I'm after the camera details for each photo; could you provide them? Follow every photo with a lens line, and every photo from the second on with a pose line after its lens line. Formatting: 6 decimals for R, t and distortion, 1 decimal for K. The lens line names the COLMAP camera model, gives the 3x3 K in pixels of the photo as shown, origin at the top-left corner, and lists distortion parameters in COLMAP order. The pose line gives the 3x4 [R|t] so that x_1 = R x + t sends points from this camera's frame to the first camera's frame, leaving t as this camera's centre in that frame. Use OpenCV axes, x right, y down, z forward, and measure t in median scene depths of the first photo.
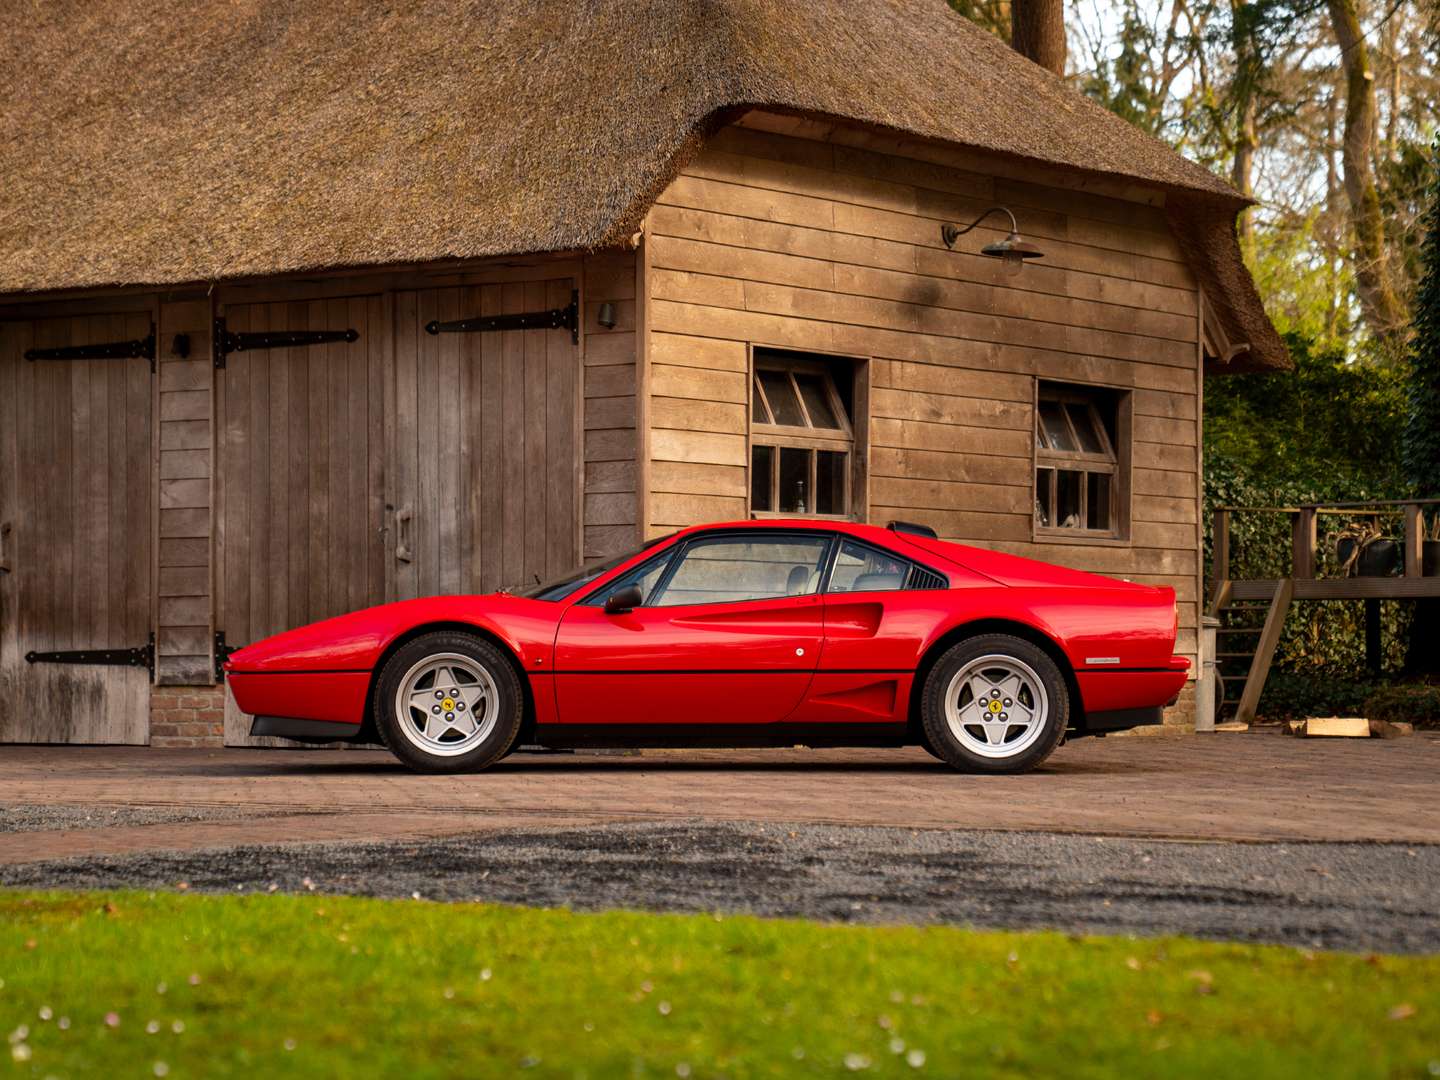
lens RADIAL K [[3505.4, 0, 720.2], [0, 3505.4, 551.7], [0, 0, 1]] dist [0.236357, 0.000000]
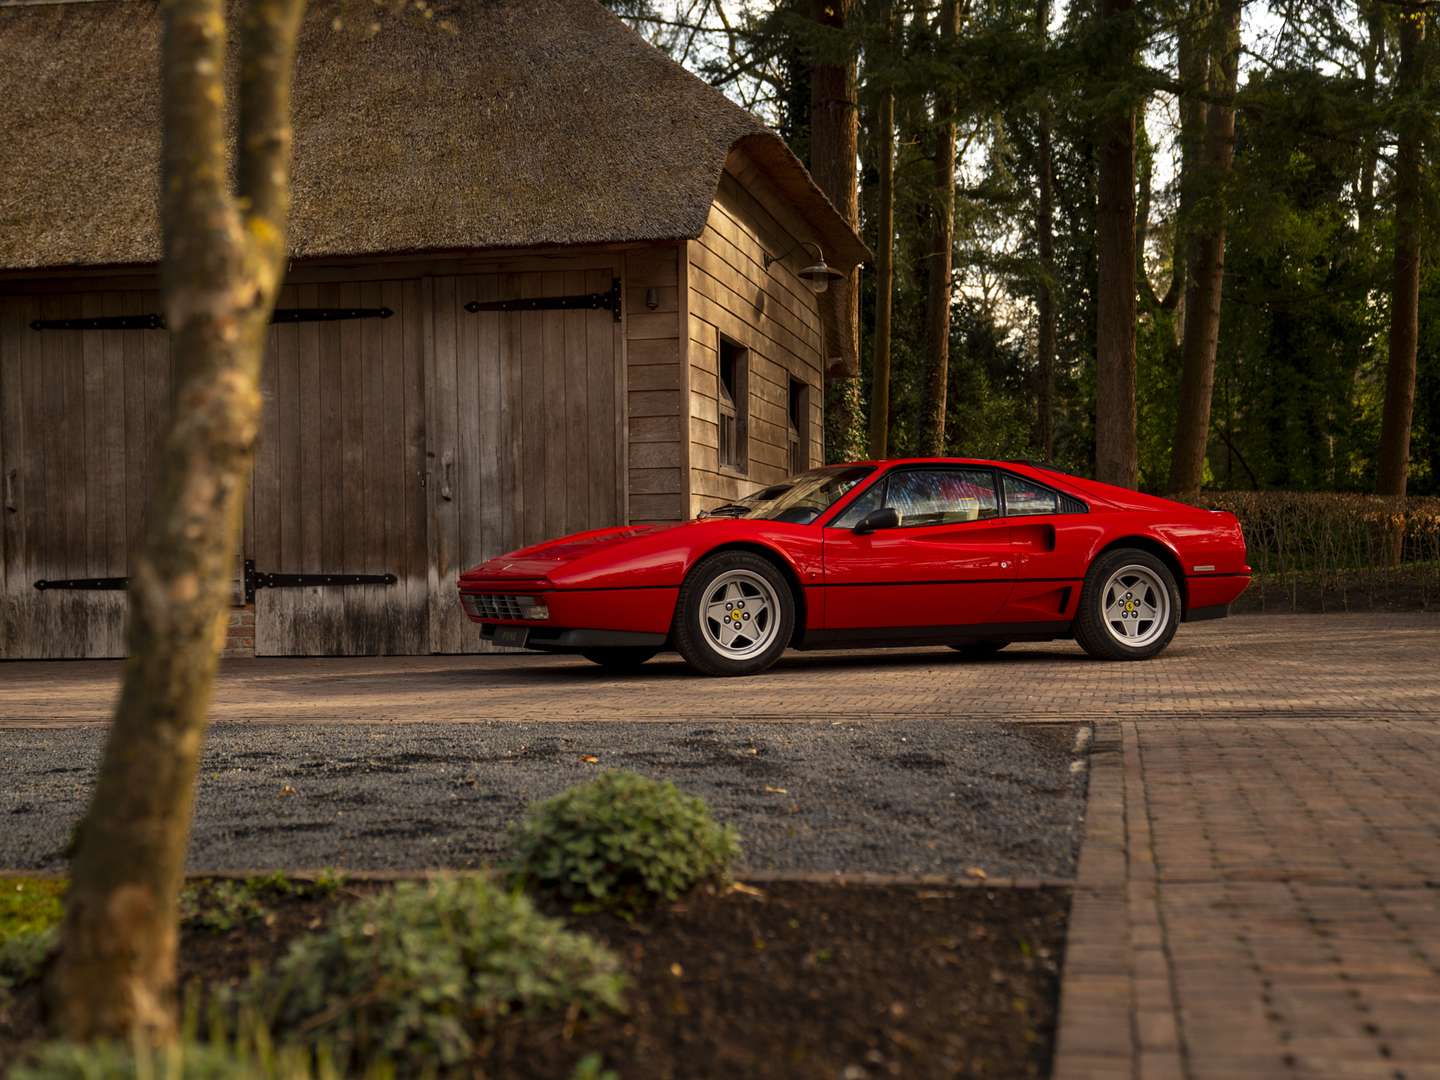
lens RADIAL K [[1919.1, 0, 713.3], [0, 1919.1, 537.1], [0, 0, 1]] dist [0.073827, 0.000000]
pose [[0.909434, -0.007724, 0.415778, -0.280475], [0.004602, 0.999953, 0.008509, 0.010526], [-0.415824, -0.005825, 0.909427, 0.356415]]
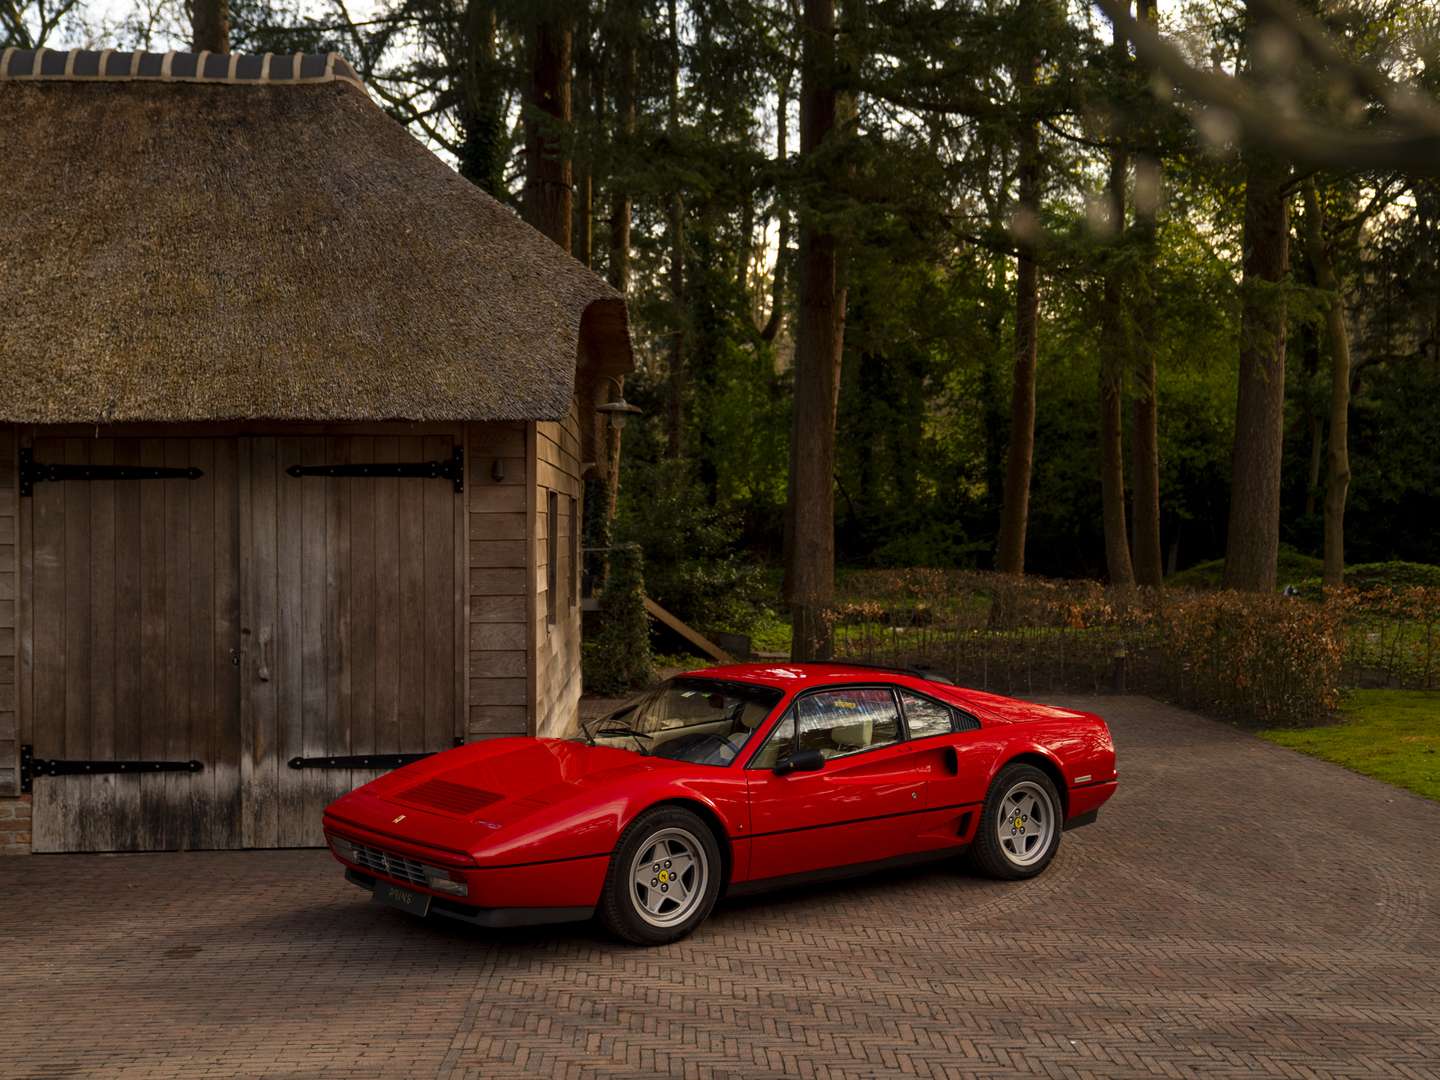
lens RADIAL K [[1747.1, 0, 695.1], [0, 1747.1, 523.1], [0, 0, 1]] dist [0.075527, 0.000000]
pose [[0.794520, -0.002738, 0.607232, -0.316802], [-0.011650, 0.999737, 0.019751, -0.059109], [-0.607126, -0.022767, 0.794279, 0.474322]]
